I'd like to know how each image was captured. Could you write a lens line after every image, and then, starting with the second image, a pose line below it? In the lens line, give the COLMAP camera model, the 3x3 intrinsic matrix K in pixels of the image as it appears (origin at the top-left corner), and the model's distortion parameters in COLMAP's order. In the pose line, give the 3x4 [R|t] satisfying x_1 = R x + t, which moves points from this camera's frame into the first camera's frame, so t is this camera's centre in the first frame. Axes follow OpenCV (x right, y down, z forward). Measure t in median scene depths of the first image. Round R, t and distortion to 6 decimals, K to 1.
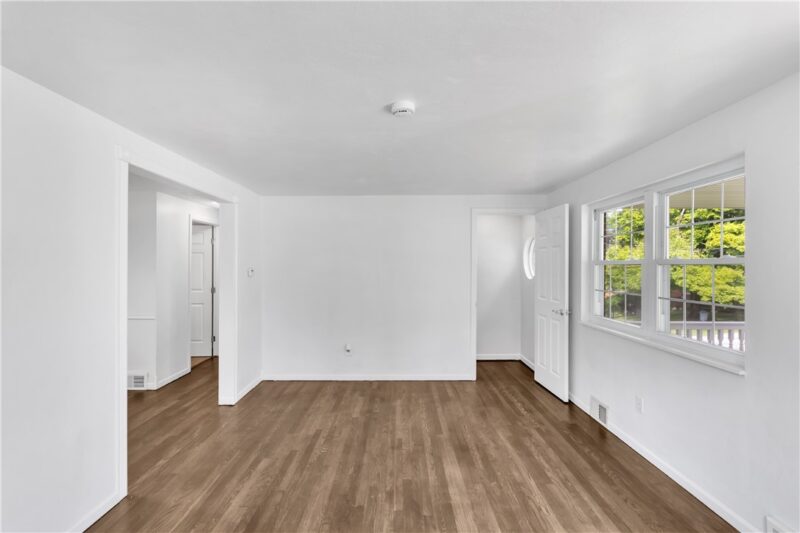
lens RADIAL K [[375.5, 0, 393.2], [0, 375.5, 264.9], [0, 0, 1]] dist [0.001753, 0.000883]
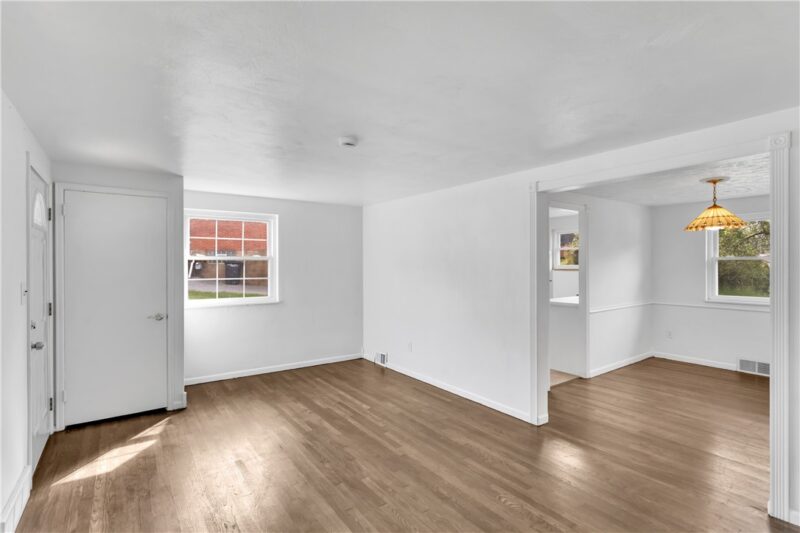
lens RADIAL K [[390.7, 0, 400.0], [0, 390.7, 266.5], [0, 0, 1]] dist [-0.000371, 0.000023]
pose [[-0.805950, 0.003343, -0.591975, 0.447339], [0.002501, 0.999994, 0.002242, 0.003047], [0.591979, 0.000326, -0.805953, 1.439067]]
